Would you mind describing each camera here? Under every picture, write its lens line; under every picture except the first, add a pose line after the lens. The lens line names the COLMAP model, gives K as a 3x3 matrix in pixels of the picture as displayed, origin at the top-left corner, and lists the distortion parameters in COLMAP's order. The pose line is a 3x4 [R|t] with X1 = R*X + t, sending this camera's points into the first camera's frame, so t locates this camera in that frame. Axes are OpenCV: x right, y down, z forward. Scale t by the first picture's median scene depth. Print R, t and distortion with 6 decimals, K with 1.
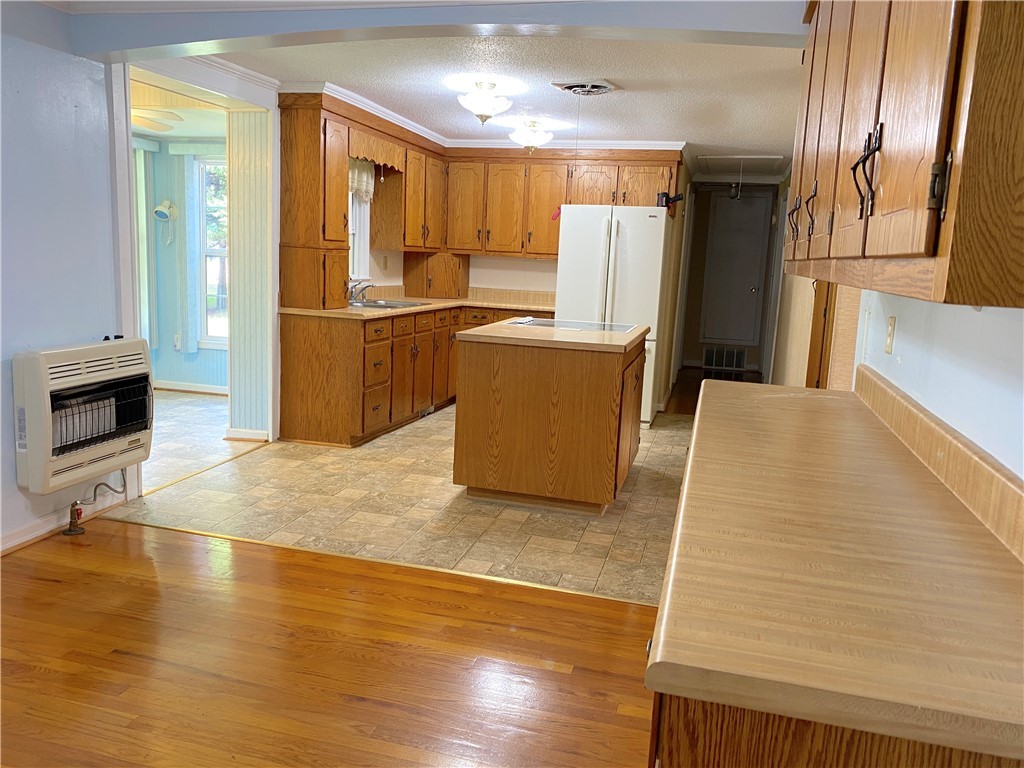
lens RADIAL K [[775.8, 0, 516.1], [0, 775.8, 370.0], [0, 0, 1]] dist [0.068213, -0.008018]
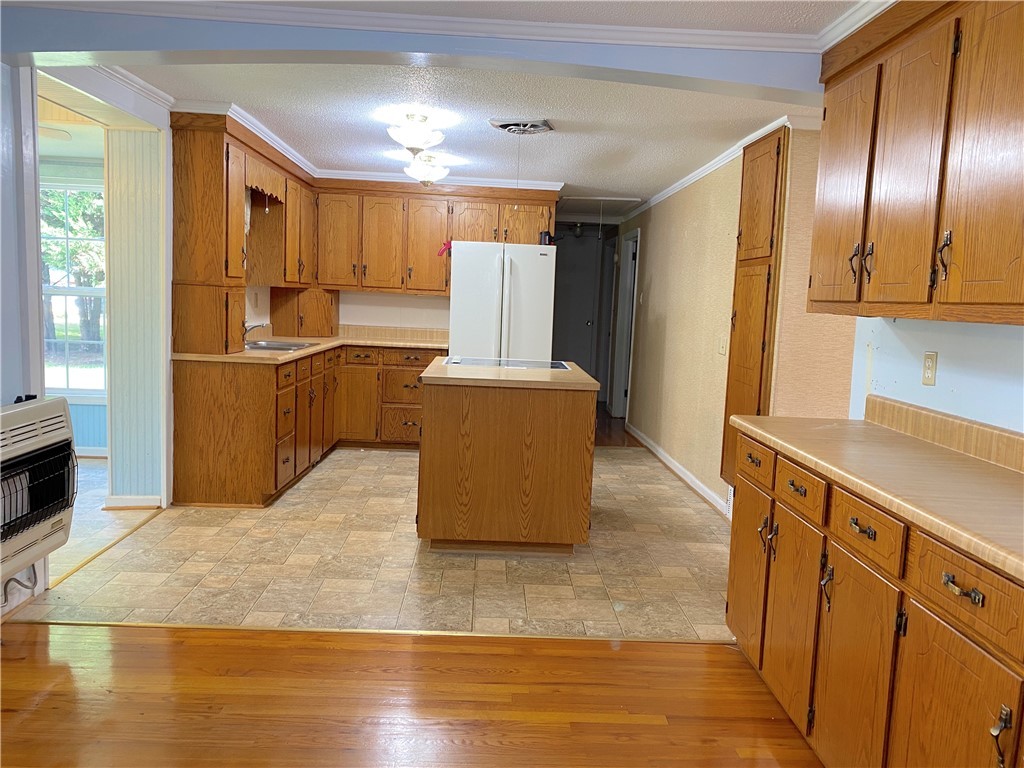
lens RADIAL K [[771.6, 0, 512.7], [0, 771.6, 381.4], [0, 0, 1]] dist [0.024437, 0.004255]
pose [[0.955207, -0.036416, 0.293690, -0.199705], [0.043838, 0.998863, -0.018724, -0.016038], [-0.292675, 0.030760, 0.955717, 0.061048]]
